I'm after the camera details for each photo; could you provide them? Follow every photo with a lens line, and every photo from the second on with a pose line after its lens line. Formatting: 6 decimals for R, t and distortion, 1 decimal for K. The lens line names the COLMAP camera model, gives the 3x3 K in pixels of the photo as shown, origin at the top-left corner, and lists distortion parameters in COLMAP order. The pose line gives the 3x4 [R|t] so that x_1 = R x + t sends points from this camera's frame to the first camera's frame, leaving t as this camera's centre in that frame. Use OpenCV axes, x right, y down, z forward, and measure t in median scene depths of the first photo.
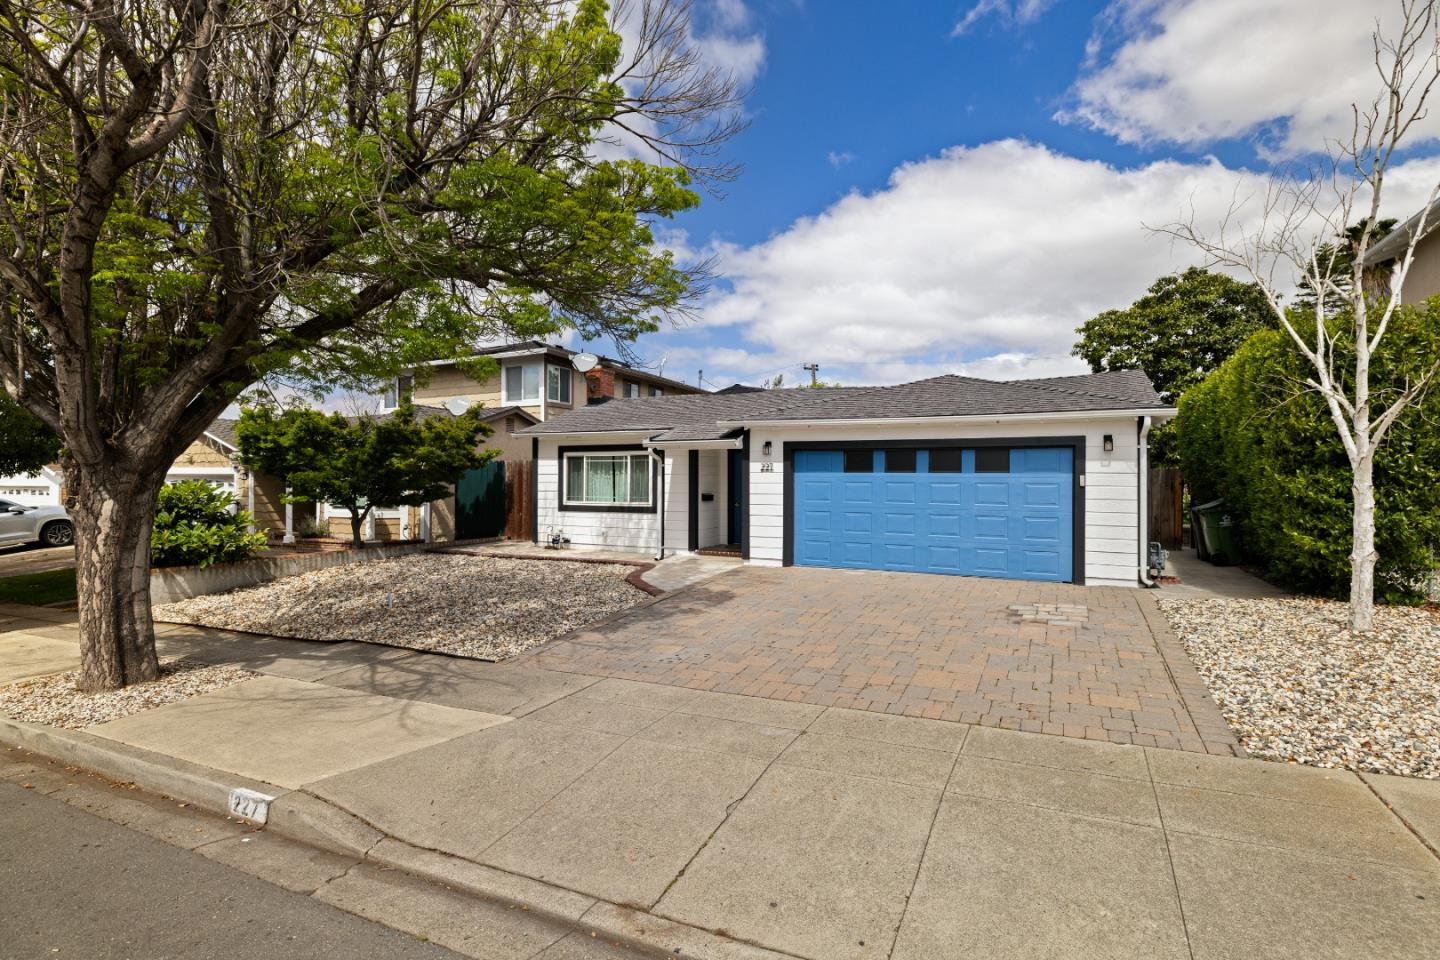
lens RADIAL K [[751.4, 0, 719.8], [0, 751.4, 475.5], [0, 0, 1]] dist [0.003569, -0.000228]
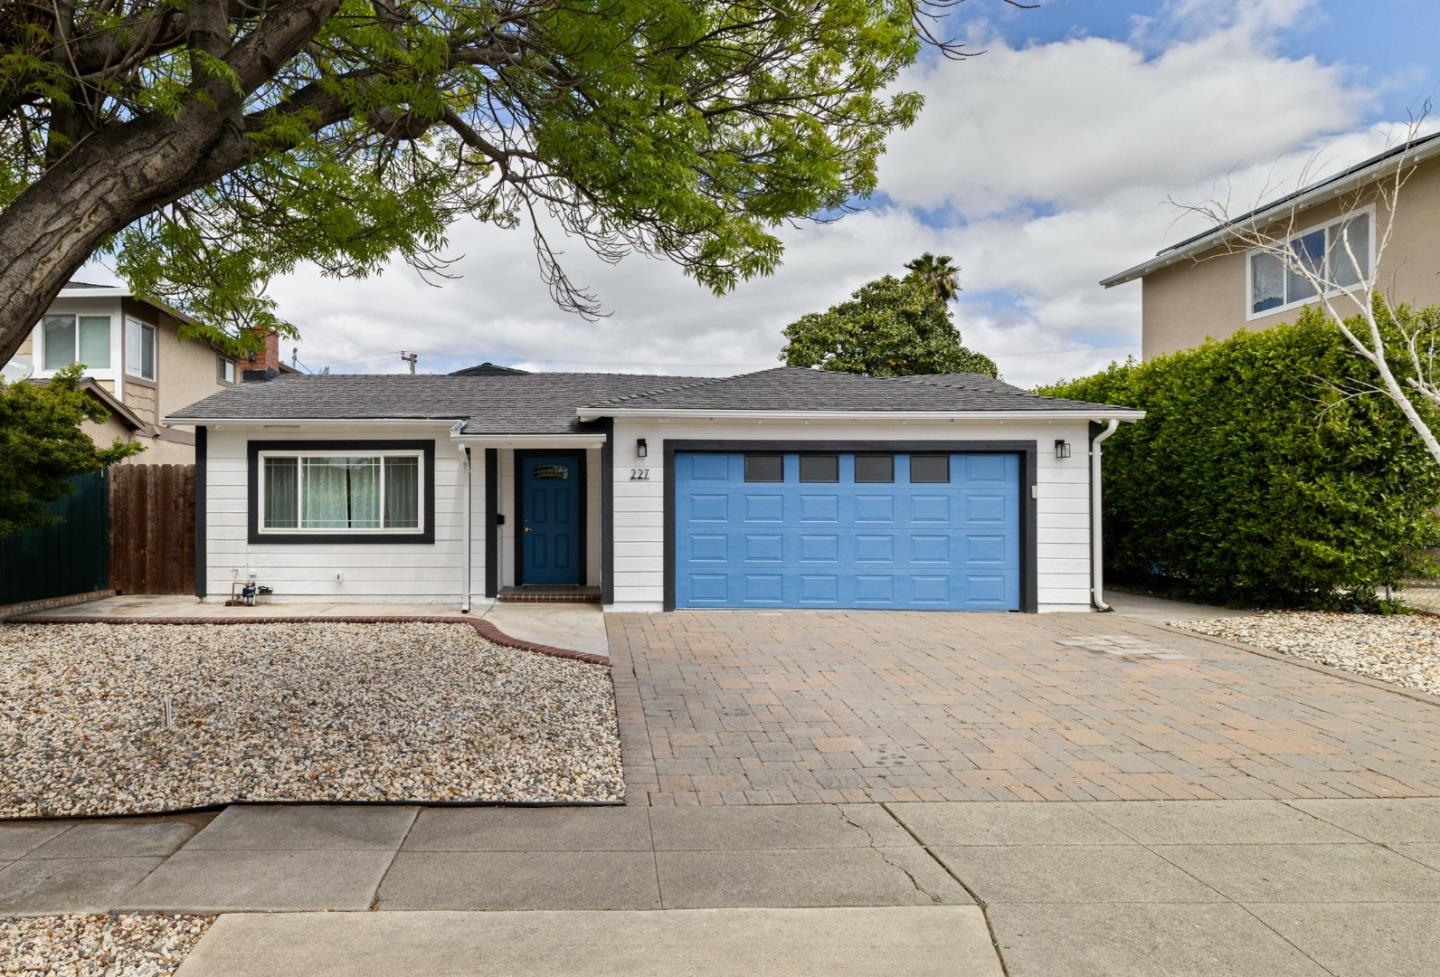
lens RADIAL K [[916.6, 0, 720.2], [0, 916.6, 487.4], [0, 0, 1]] dist [0.000979, 0.000966]
pose [[0.896092, 0.004106, 0.443850, -0.255608], [0.000687, 0.999943, -0.010638, 0.010564], [-0.443868, 0.009837, 0.896038, 0.178936]]
